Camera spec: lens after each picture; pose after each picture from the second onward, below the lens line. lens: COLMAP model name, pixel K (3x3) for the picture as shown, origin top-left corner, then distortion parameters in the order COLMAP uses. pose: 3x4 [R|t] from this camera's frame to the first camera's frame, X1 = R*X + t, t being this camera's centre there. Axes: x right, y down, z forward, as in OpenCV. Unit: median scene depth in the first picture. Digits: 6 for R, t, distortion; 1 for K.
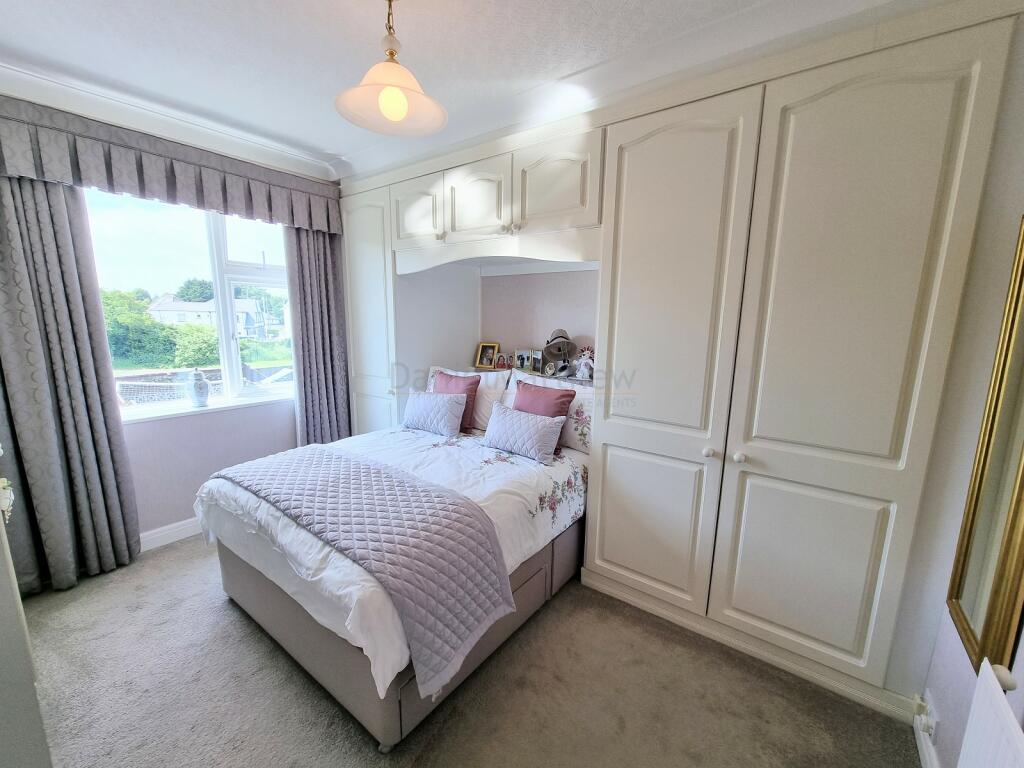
lens RADIAL K [[420.2, 0, 516.3], [0, 420.2, 393.9], [0, 0, 1]] dist [0.001030, 0.000055]
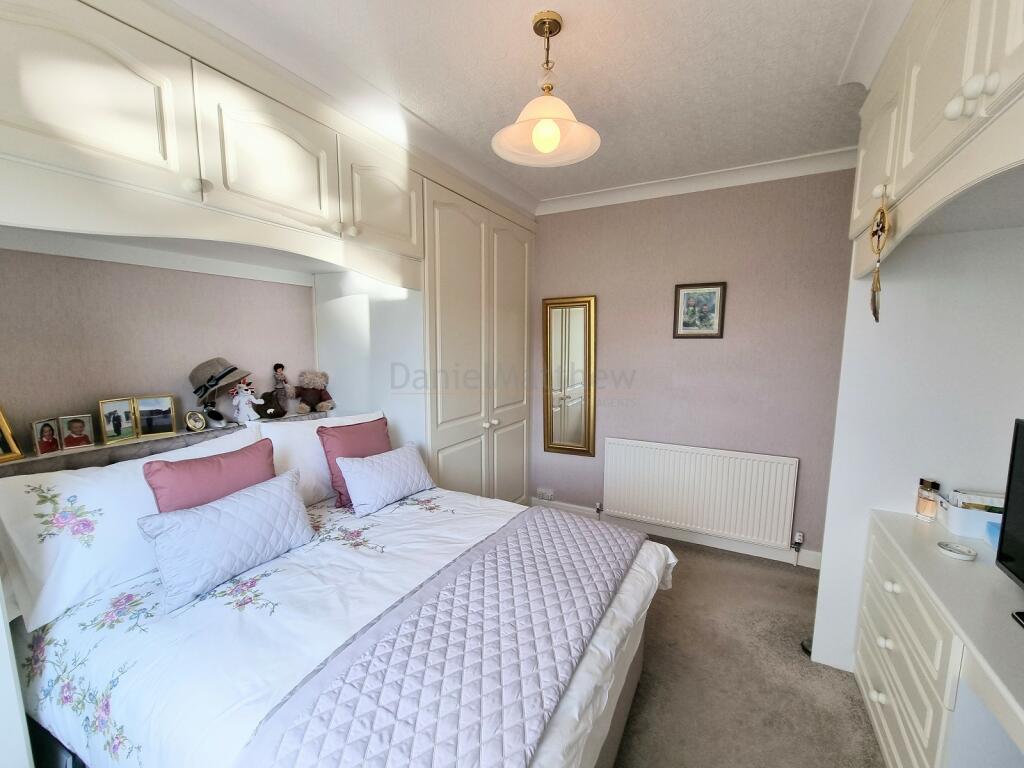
lens RADIAL K [[420.2, 0, 516.3], [0, 420.2, 393.9], [0, 0, 1]] dist [0.001030, 0.000055]
pose [[-0.143451, -0.146801, 0.978709, -0.839325], [0.170321, 0.970519, 0.170537, -0.172400], [-0.974891, 0.191158, -0.114219, 0.811627]]
